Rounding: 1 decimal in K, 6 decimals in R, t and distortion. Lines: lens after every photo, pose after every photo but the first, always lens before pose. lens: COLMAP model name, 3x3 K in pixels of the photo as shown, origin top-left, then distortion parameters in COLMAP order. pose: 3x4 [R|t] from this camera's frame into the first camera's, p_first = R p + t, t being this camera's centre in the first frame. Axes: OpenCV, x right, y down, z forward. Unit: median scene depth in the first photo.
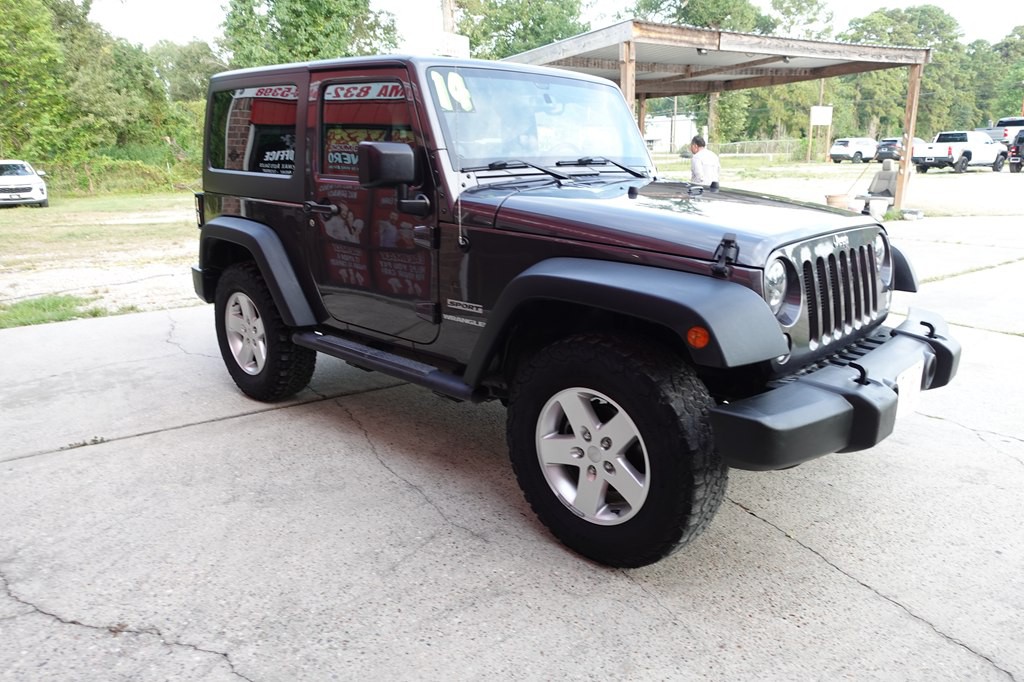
lens RADIAL K [[706.0, 0, 516.7], [0, 706.0, 340.5], [0, 0, 1]] dist [0.002352, -0.002698]
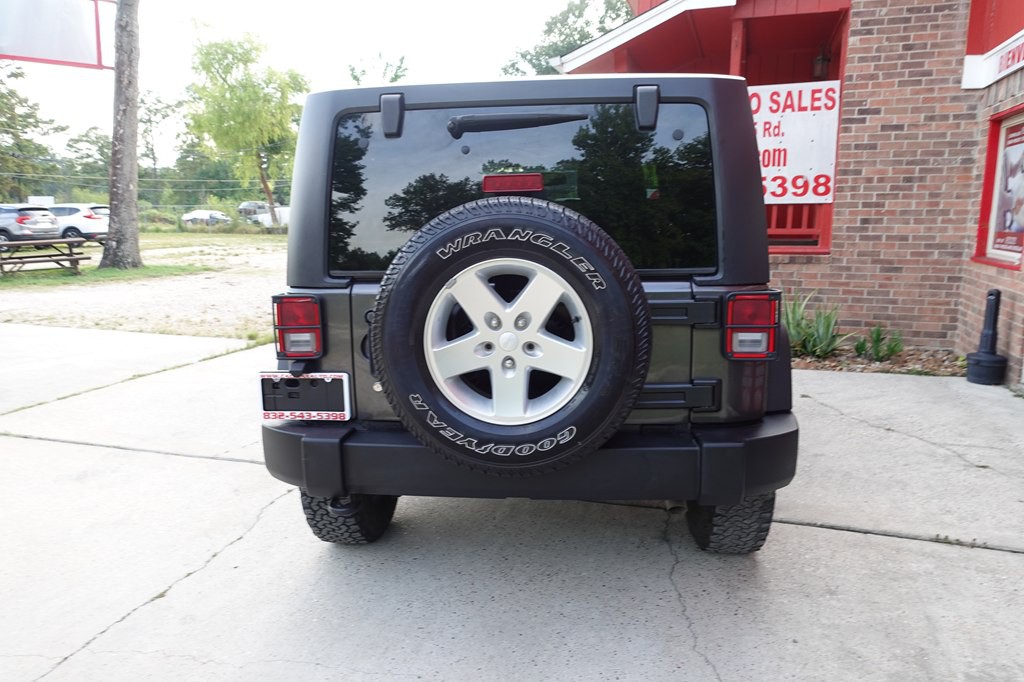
lens RADIAL K [[706.0, 0, 513.0], [0, 706.0, 341.2], [0, 0, 1]] dist [0.002352, -0.002698]
pose [[-0.612207, -0.123852, 0.780937, -0.756729], [0.219574, 0.922181, 0.318386, -0.388193], [-0.759598, 0.366392, -0.537371, 1.466755]]
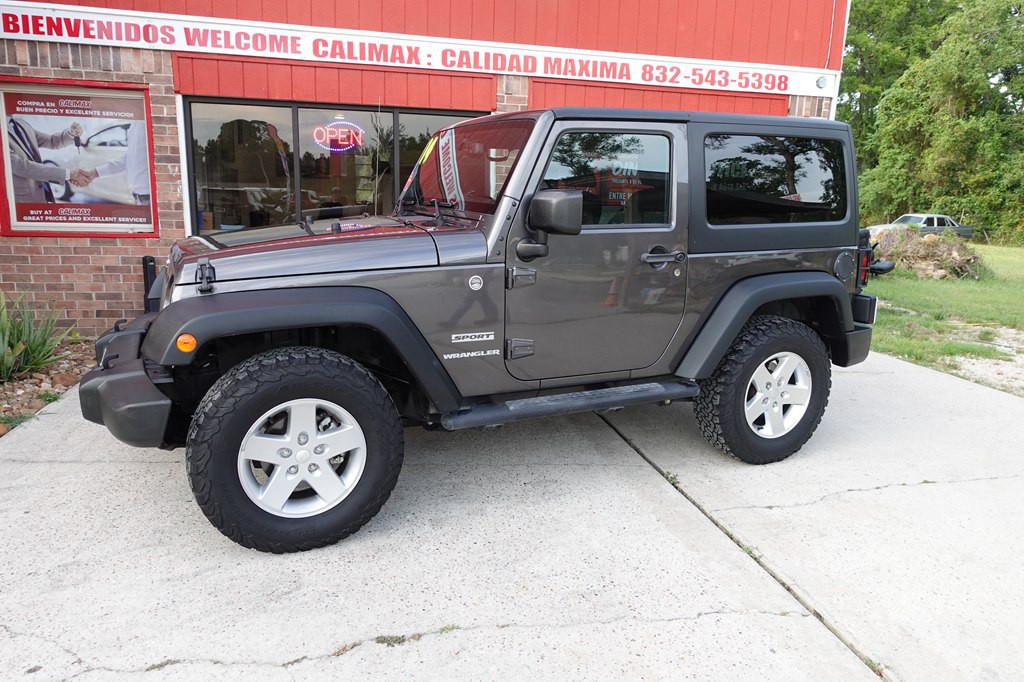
lens RADIAL K [[706.0, 0, 514.2], [0, 706.0, 342.5], [0, 0, 1]] dist [0.002352, -0.002698]
pose [[-0.350950, 0.192961, -0.916297, 0.852467], [-0.264248, 0.918358, 0.294605, -0.323469], [0.898336, 0.345522, -0.271308, 1.169642]]
